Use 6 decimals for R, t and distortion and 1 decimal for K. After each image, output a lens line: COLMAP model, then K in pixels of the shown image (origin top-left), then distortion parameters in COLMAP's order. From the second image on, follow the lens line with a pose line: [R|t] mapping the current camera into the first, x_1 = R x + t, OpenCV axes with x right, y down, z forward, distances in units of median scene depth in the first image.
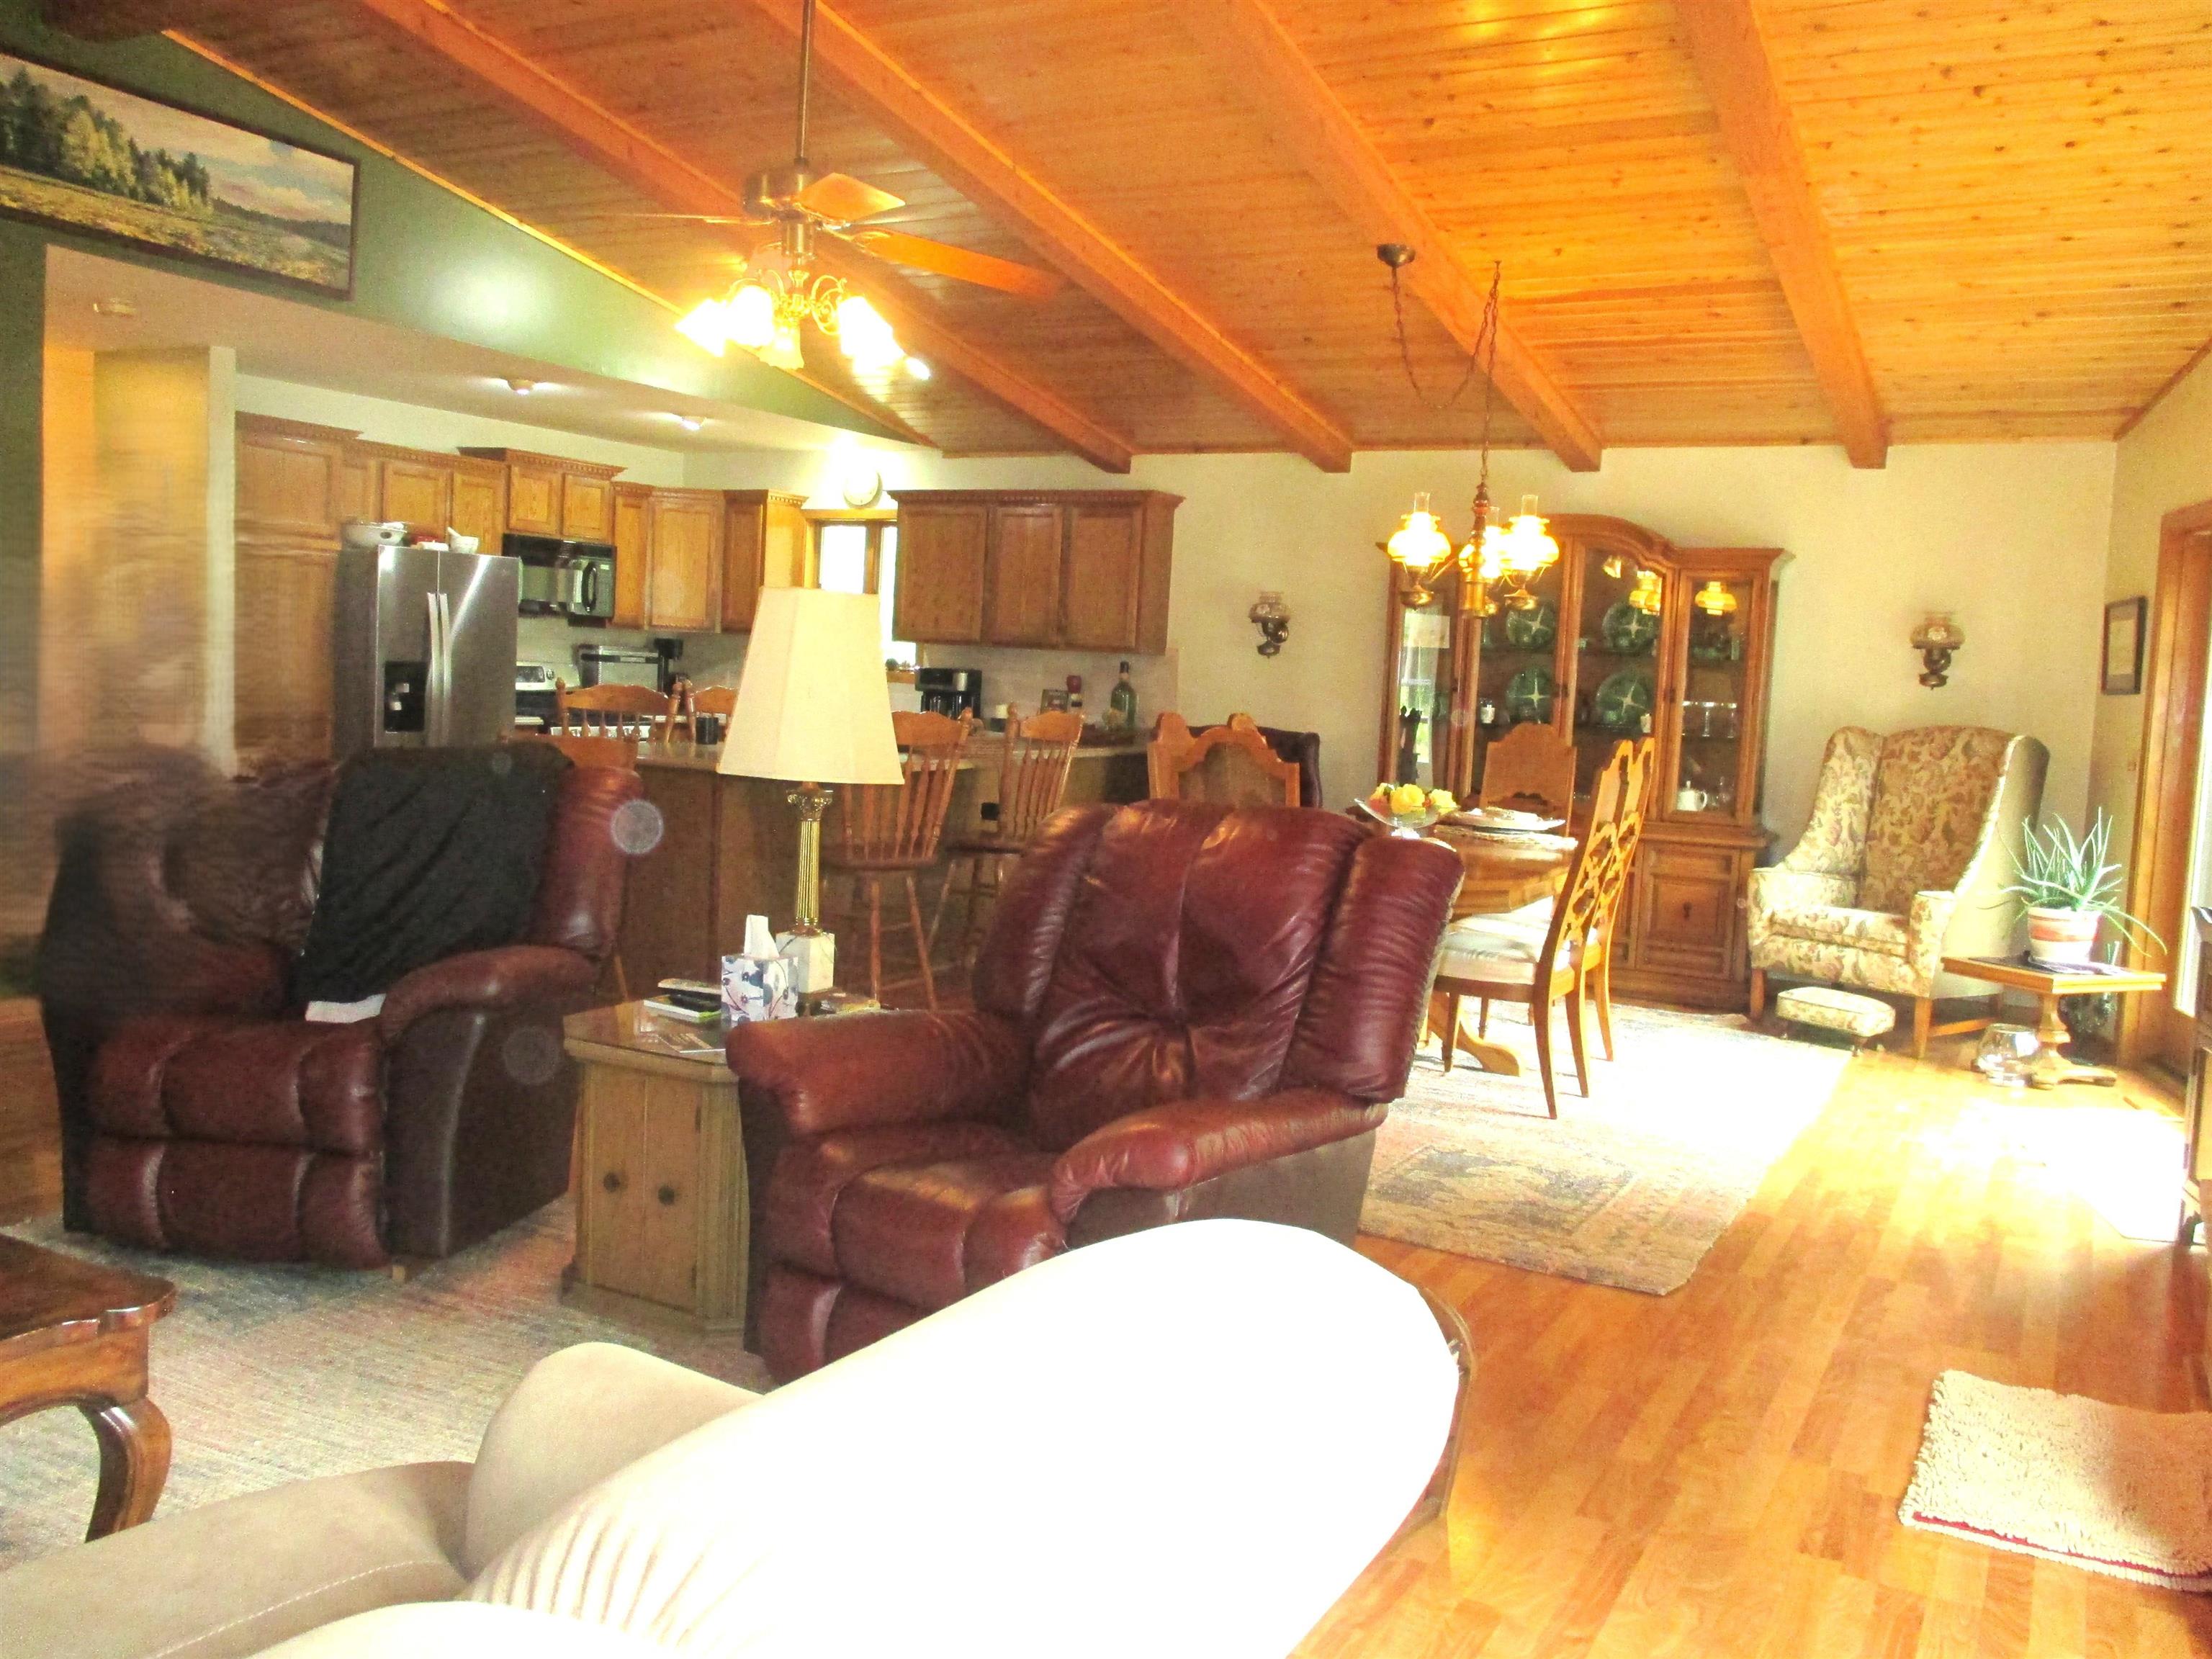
lens RADIAL K [[1850.6, 0, 1093.3], [0, 1850.6, 827.7], [0, 0, 1]] dist [-0.012194, -0.016587]
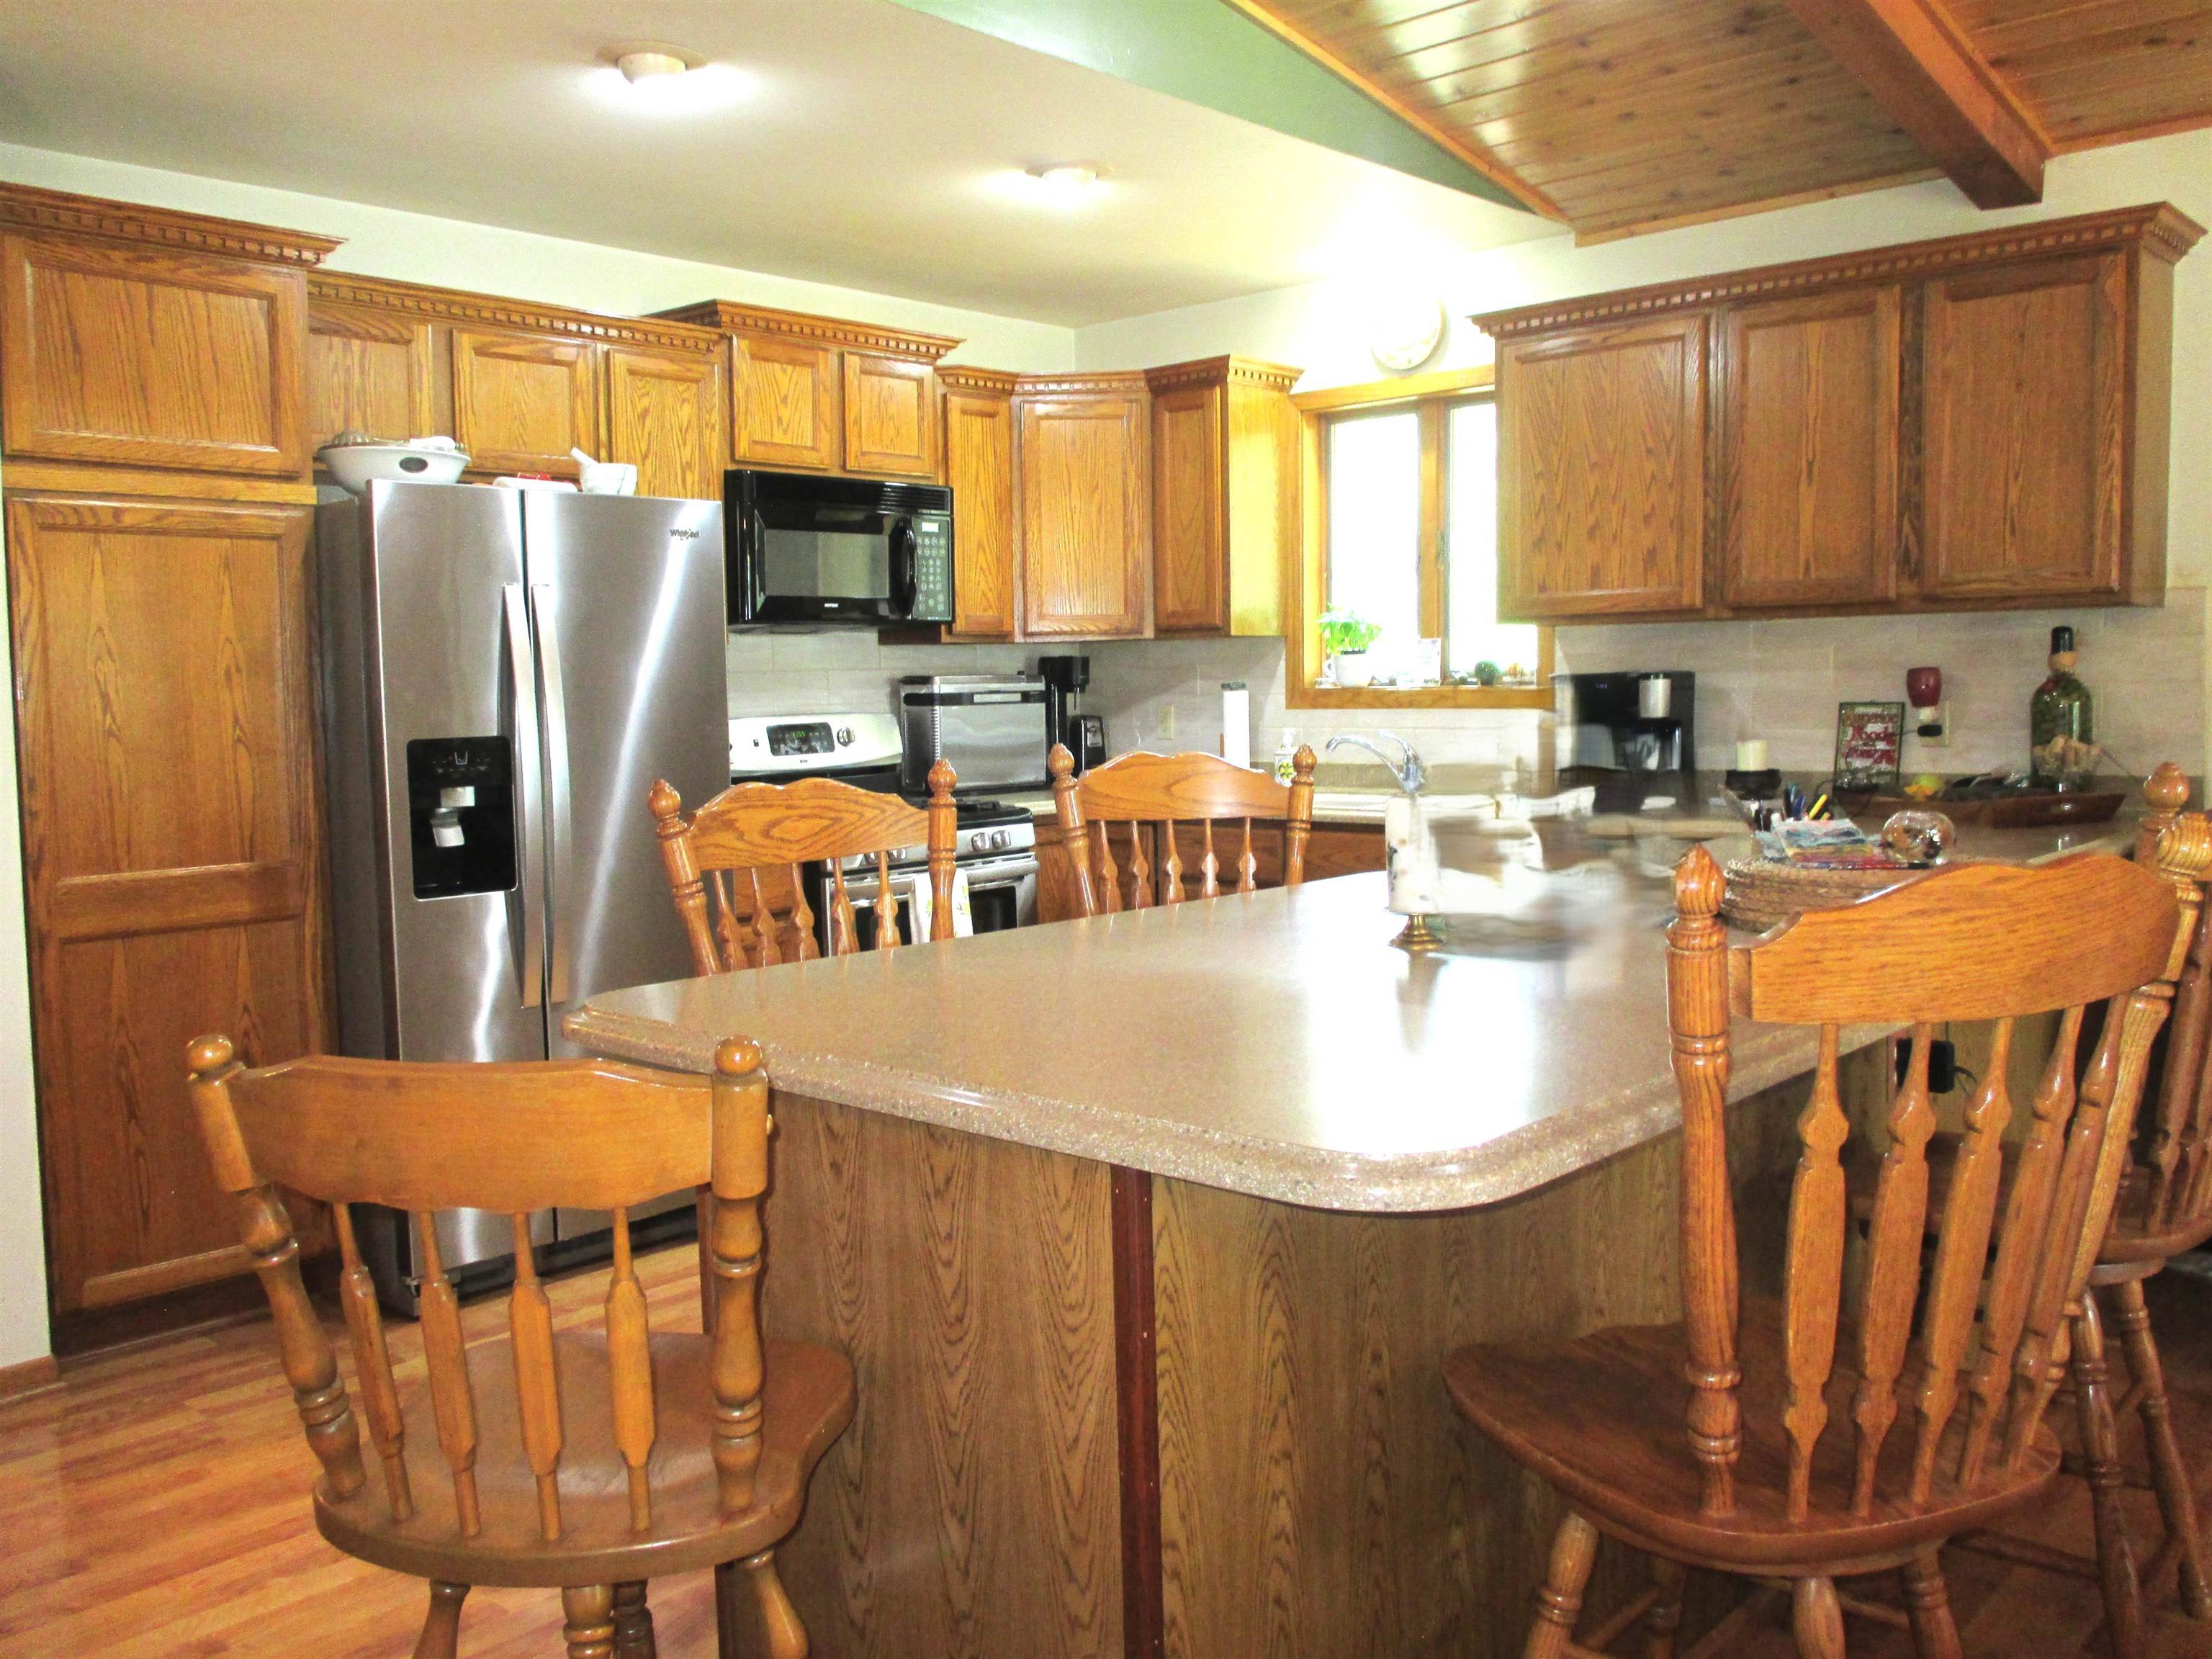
lens RADIAL K [[1850.6, 0, 1105.0], [0, 1850.6, 823.5], [0, 0, 1]] dist [-0.012194, -0.016587]
pose [[0.970310, -0.052211, -0.236164, -0.095760], [0.049334, 0.998619, -0.018081, -0.044410], [0.236781, 0.005893, 0.971545, 0.498695]]
